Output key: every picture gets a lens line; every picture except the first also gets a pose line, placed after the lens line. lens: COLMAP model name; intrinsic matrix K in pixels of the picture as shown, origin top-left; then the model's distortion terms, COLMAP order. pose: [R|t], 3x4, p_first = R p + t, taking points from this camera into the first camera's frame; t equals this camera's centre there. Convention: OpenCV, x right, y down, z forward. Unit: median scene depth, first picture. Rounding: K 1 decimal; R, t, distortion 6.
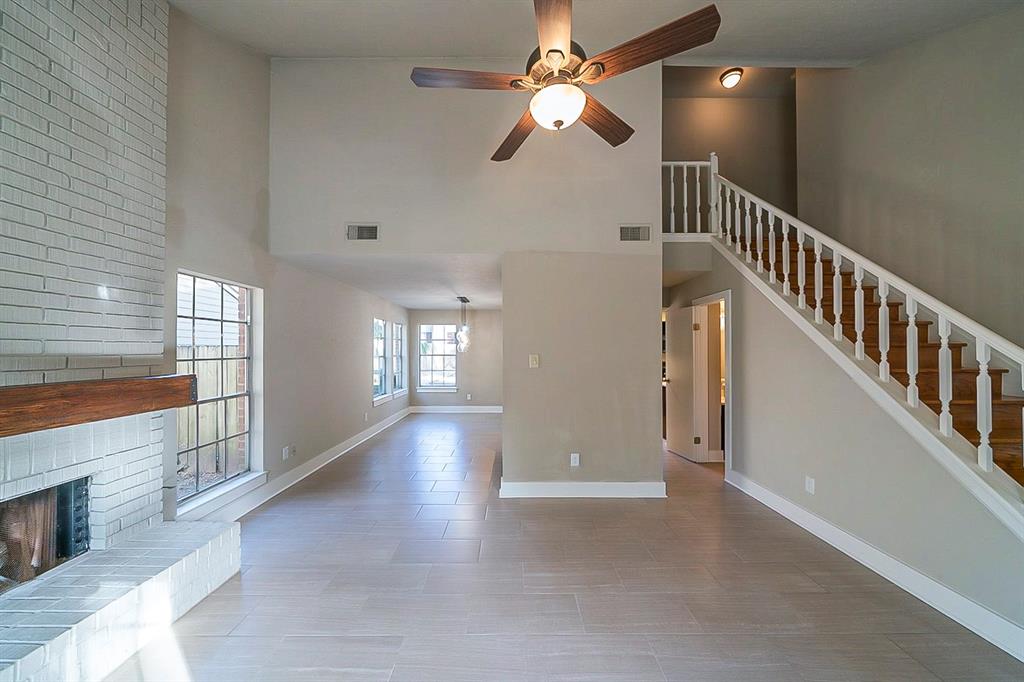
lens RADIAL K [[349.5, 0, 513.2], [0, 349.5, 346.6], [0, 0, 1]] dist [0.000950, 0.000076]
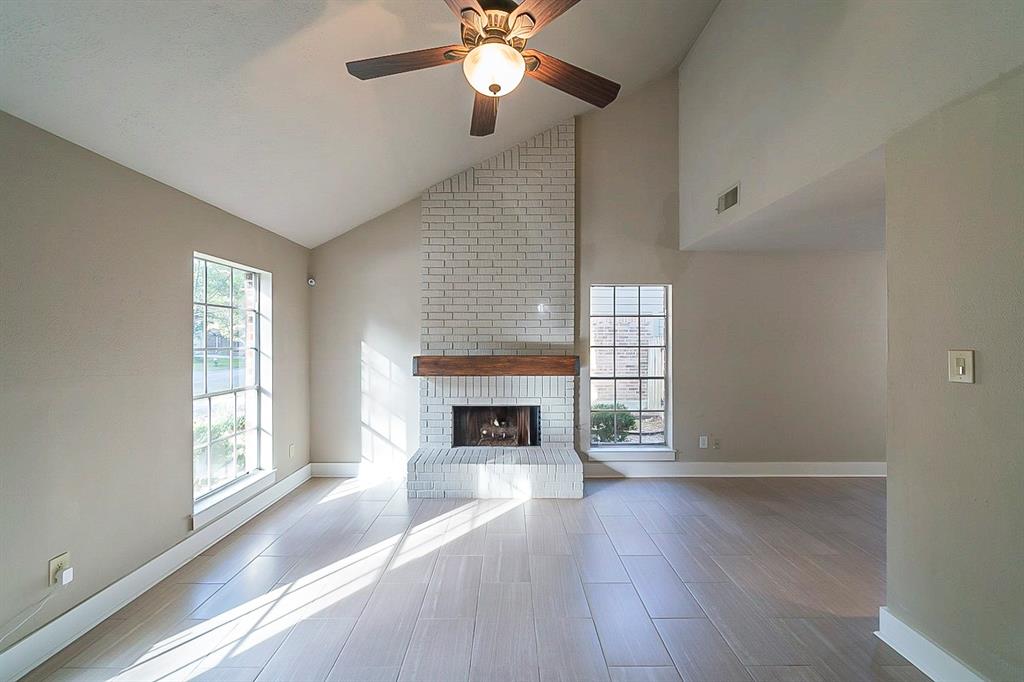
lens RADIAL K [[404.4, 0, 514.3], [0, 404.4, 337.2], [0, 0, 1]] dist [-0.001315, 0.000060]
pose [[0.004570, -0.004632, -0.999979, 0.840862], [0.010360, 0.999936, -0.004585, 0.004024], [0.999936, -0.010339, 0.004617, 0.747068]]
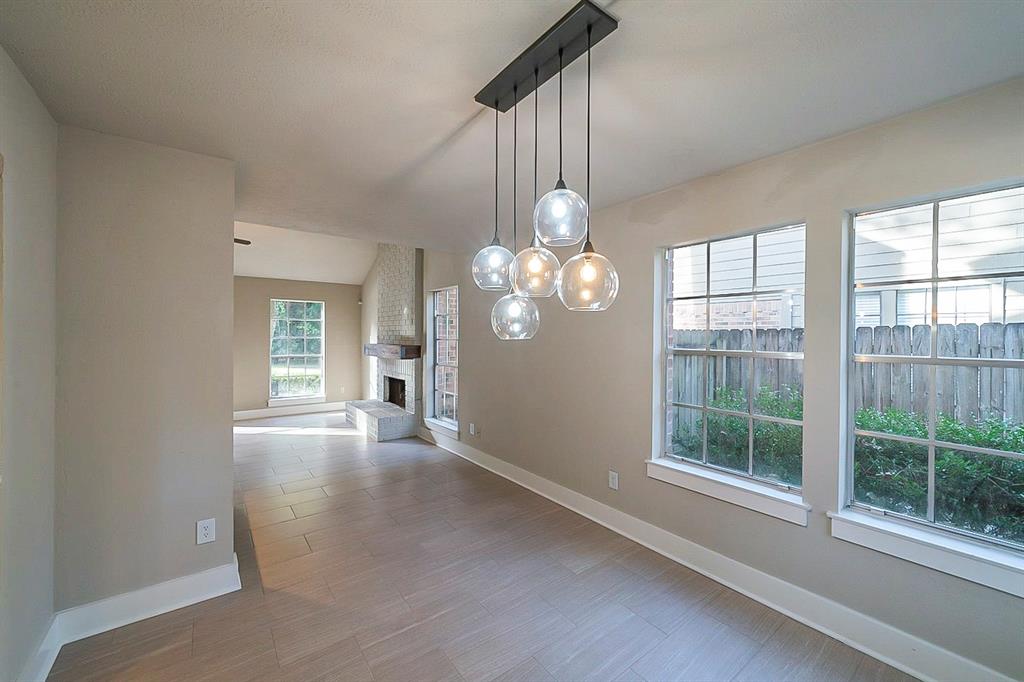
lens RADIAL K [[404.4, 0, 514.3], [0, 404.4, 337.2], [0, 0, 1]] dist [-0.001315, 0.000060]
pose [[-0.799925, 0.002984, -0.600093, -0.009872], [0.004841, 0.999987, -0.001482, 0.038427], [0.600081, -0.004091, -0.799929, 3.427504]]
